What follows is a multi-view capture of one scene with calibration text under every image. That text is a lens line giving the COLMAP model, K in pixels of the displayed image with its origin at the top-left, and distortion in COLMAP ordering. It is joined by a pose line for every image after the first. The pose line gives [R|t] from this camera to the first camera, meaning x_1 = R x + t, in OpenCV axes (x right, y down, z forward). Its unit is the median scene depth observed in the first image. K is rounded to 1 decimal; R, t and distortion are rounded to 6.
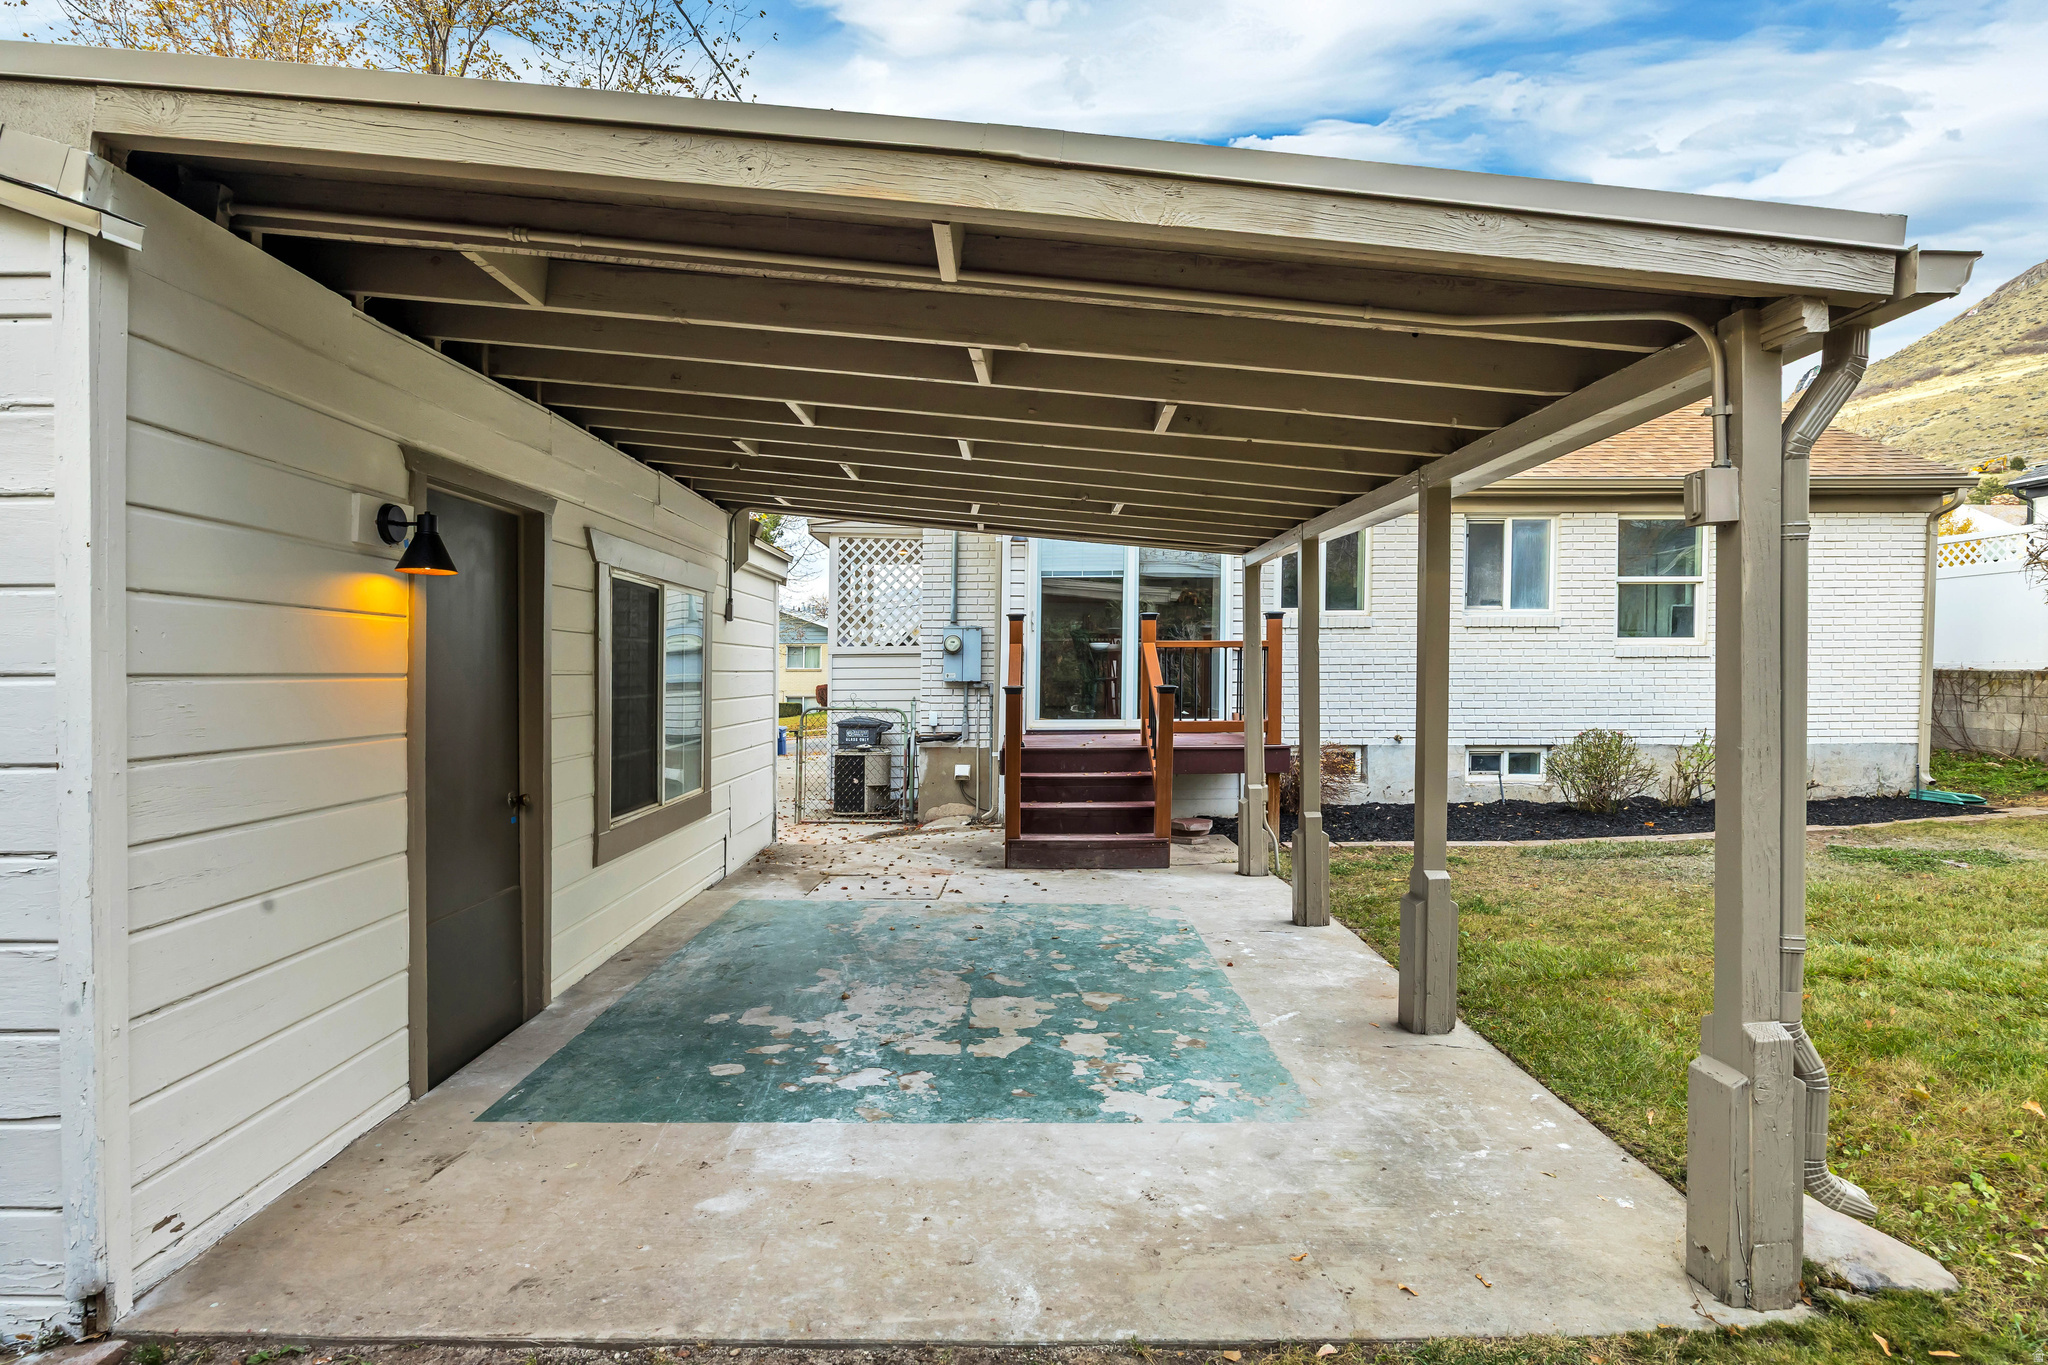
lens RADIAL K [[1064.3, 0, 1024.0], [0, 1064.3, 682.5], [0, 0, 1]] dist [-0.001659, -0.000356]
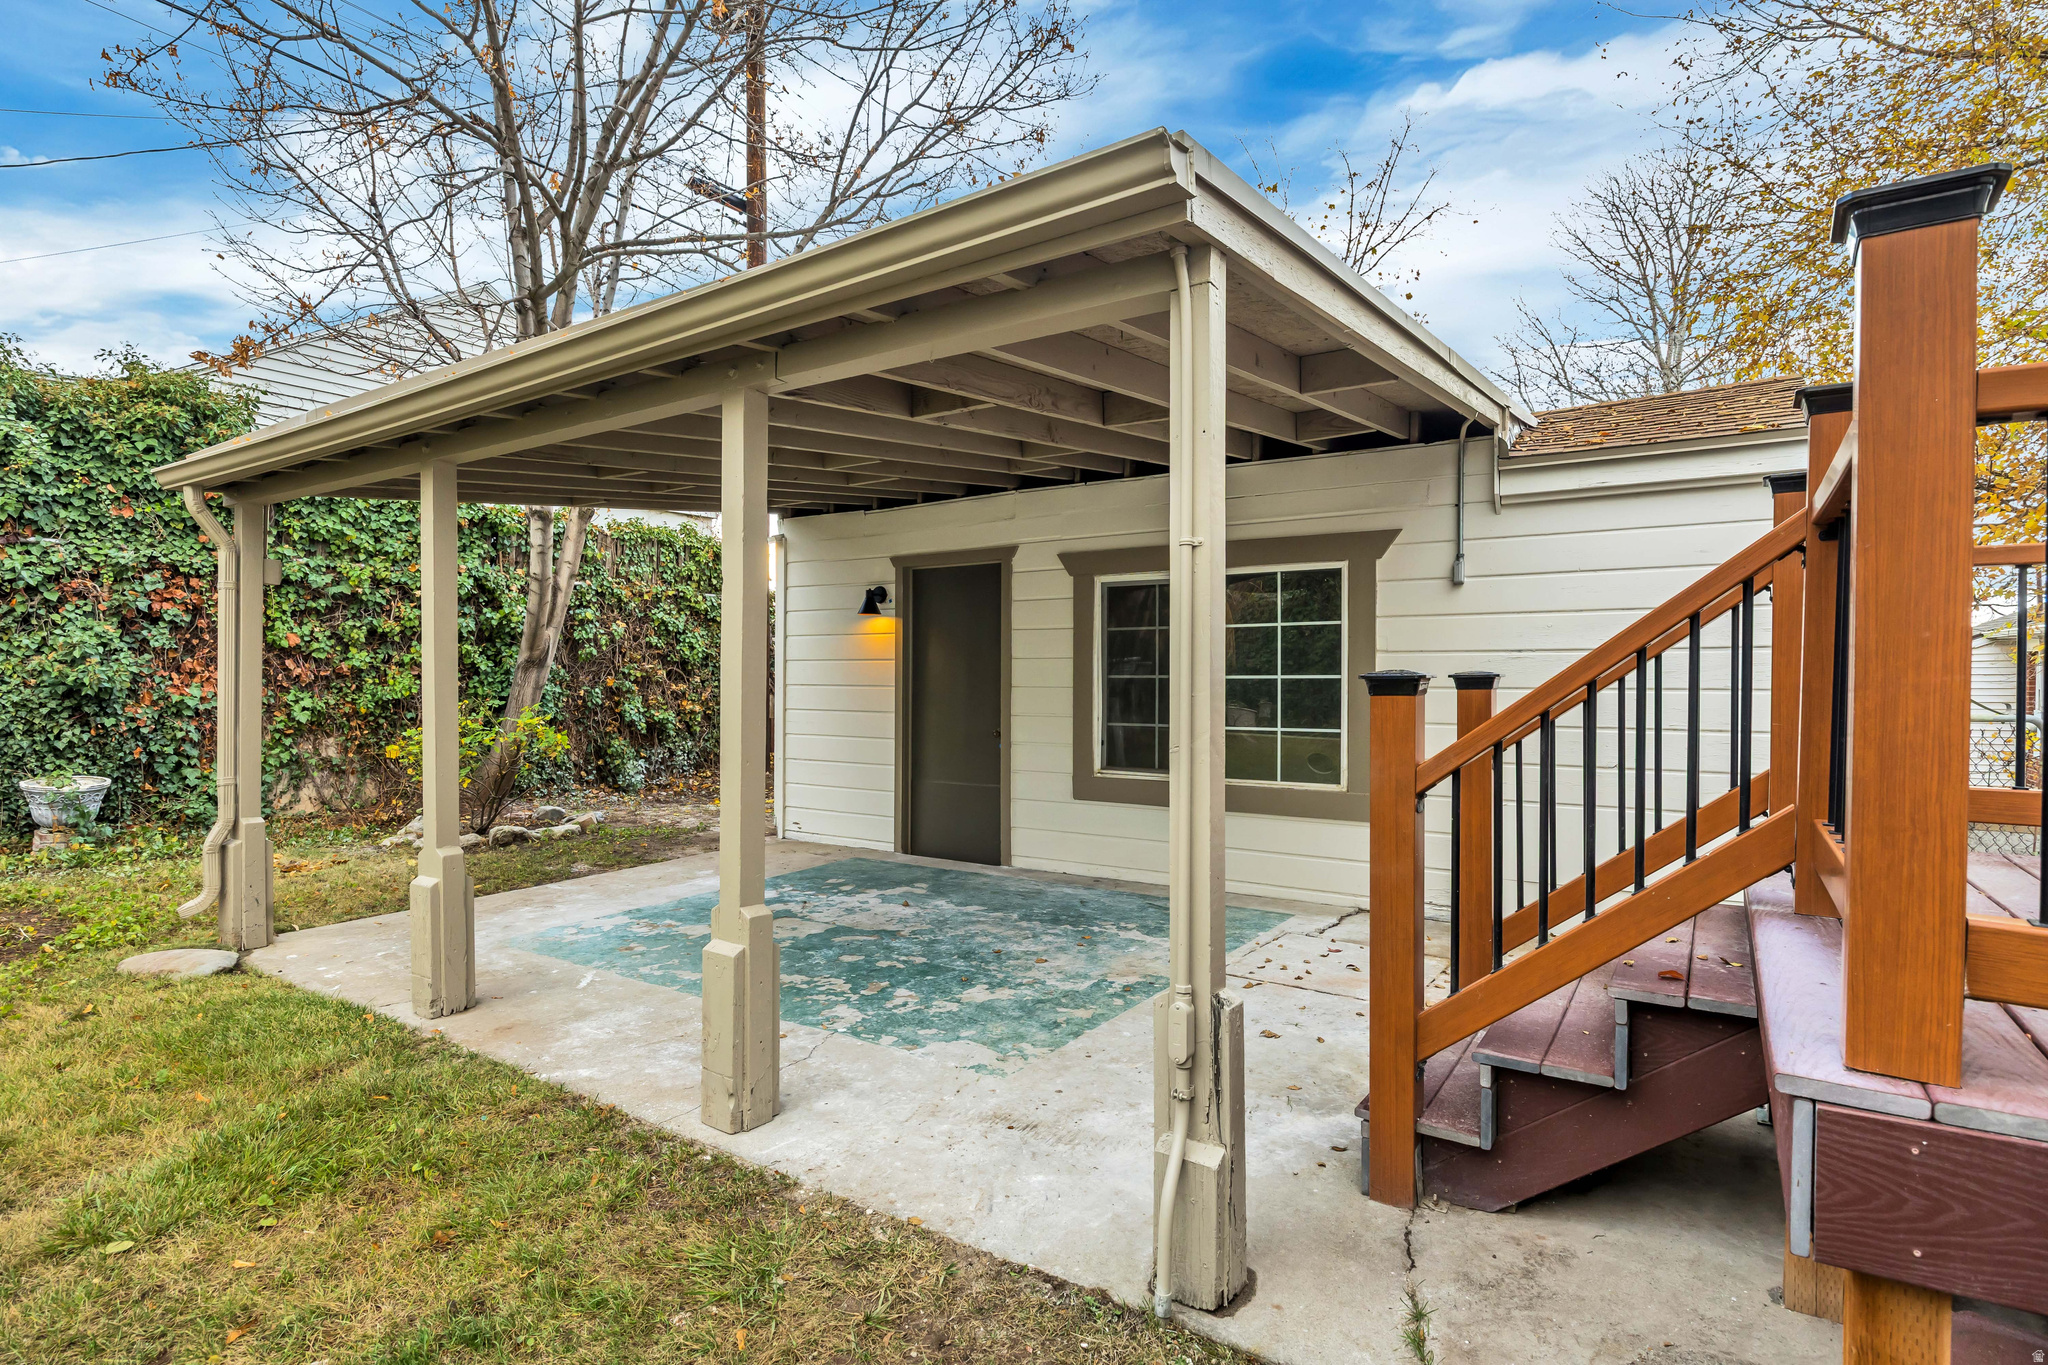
lens RADIAL K [[1045.9, 0, 992.7], [0, 1045.9, 699.3], [0, 0, 1]] dist [-0.000674, -0.000080]
pose [[-0.584188, 0.019768, -0.811378, 0.338628], [-0.009002, 0.999484, 0.030832, 0.002660], [0.811569, 0.025316, -0.583708, 0.775643]]
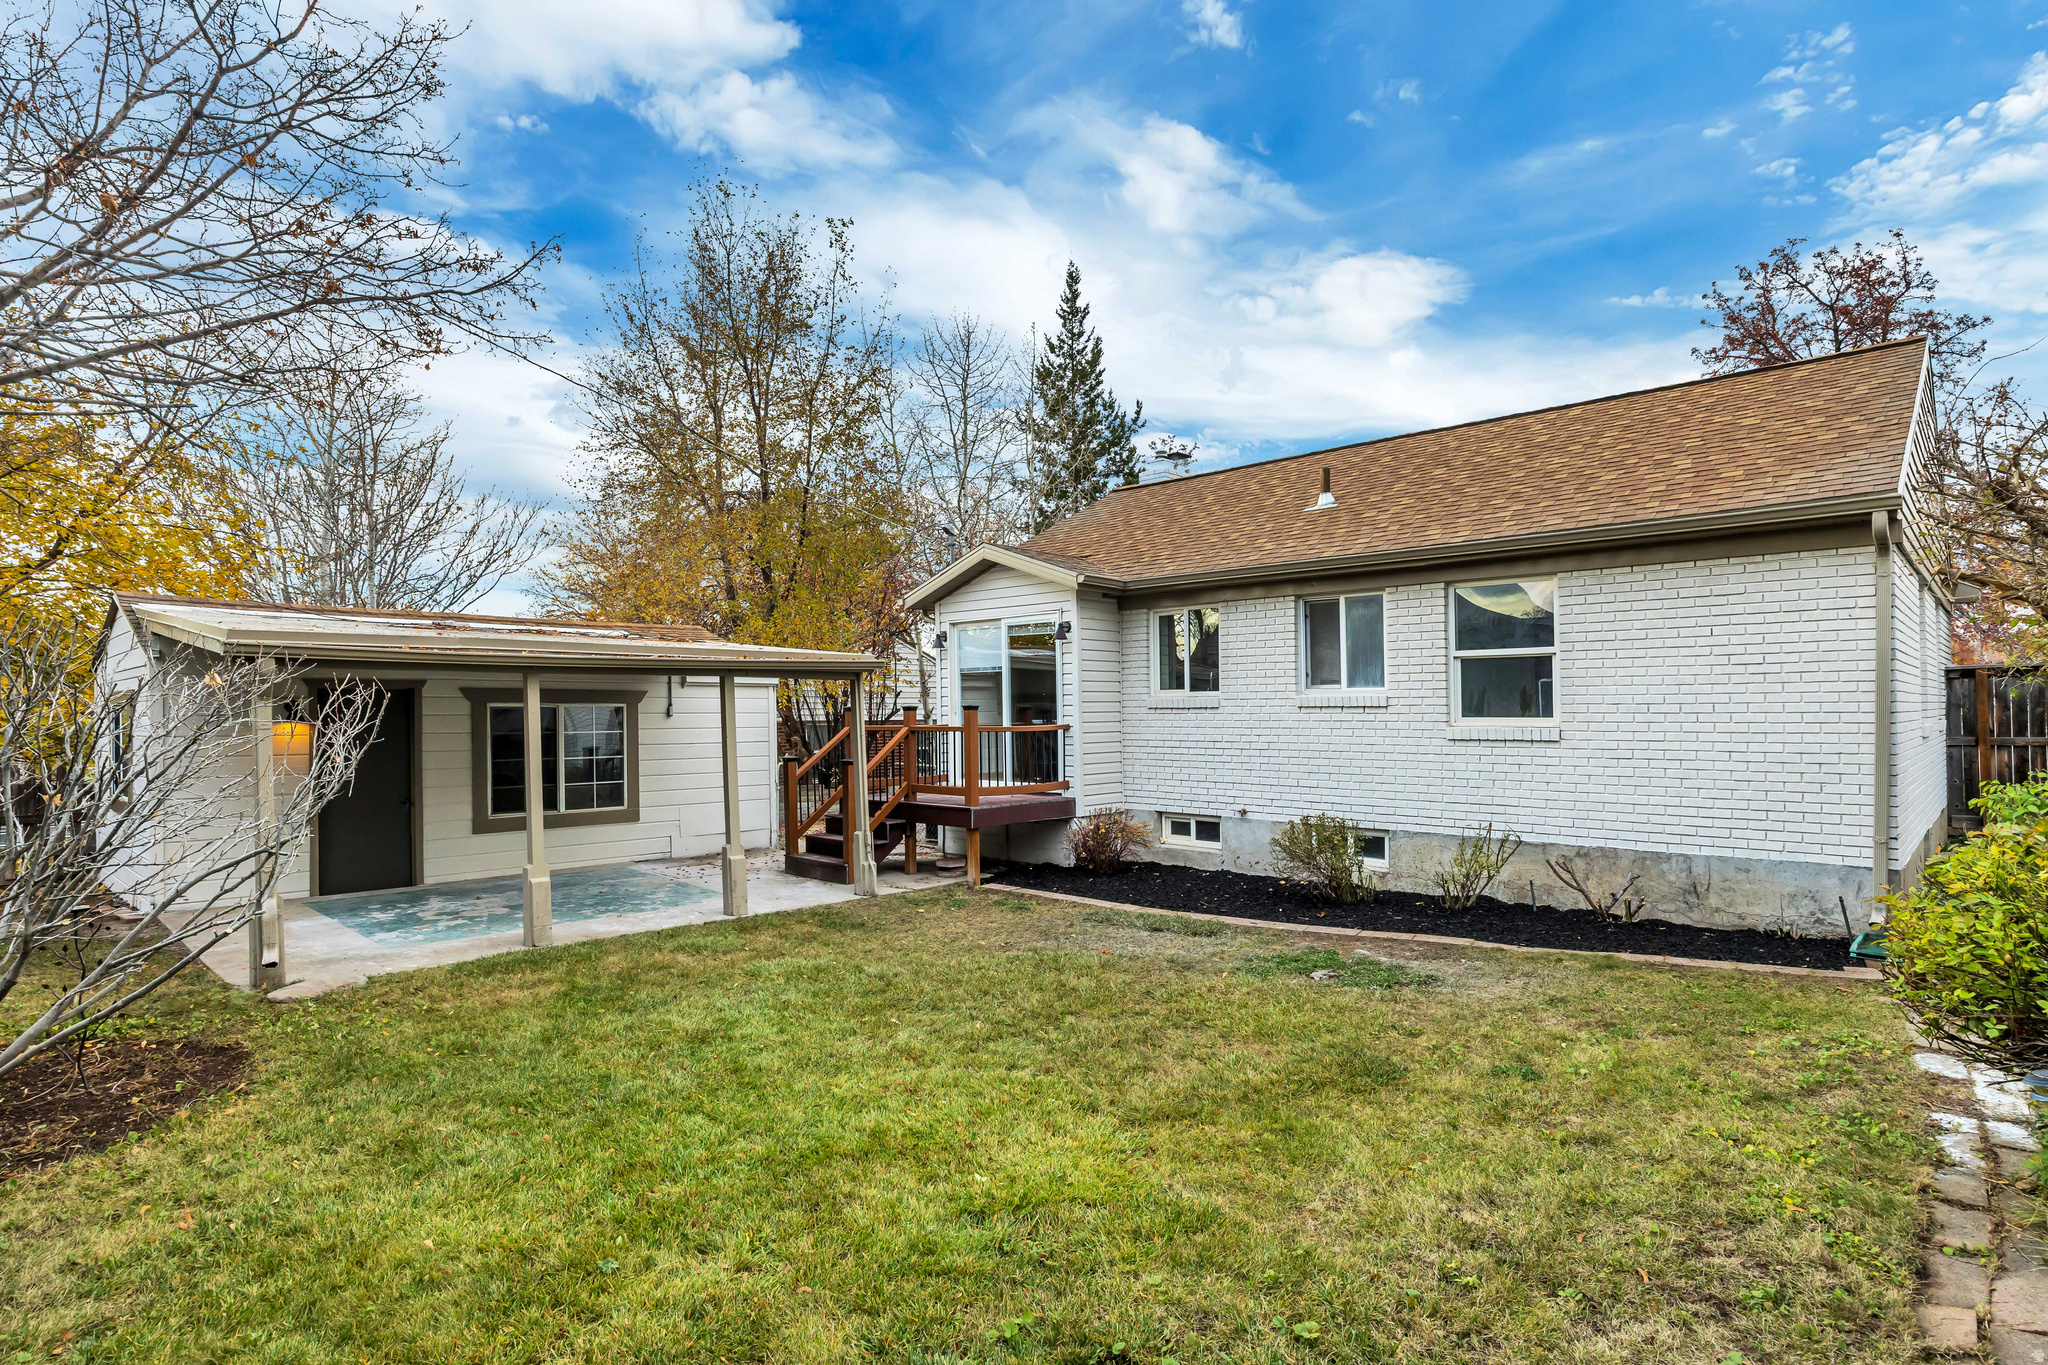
lens RADIAL K [[1064.3, 0, 1024.0], [0, 1064.3, 682.5], [0, 0, 1]] dist [-0.001659, -0.000356]
pose [[0.710847, -0.018130, -0.703113, 0.941419], [-0.007681, 0.999408, -0.033535, -0.039057], [0.703305, 0.029239, 0.710287, 0.090467]]
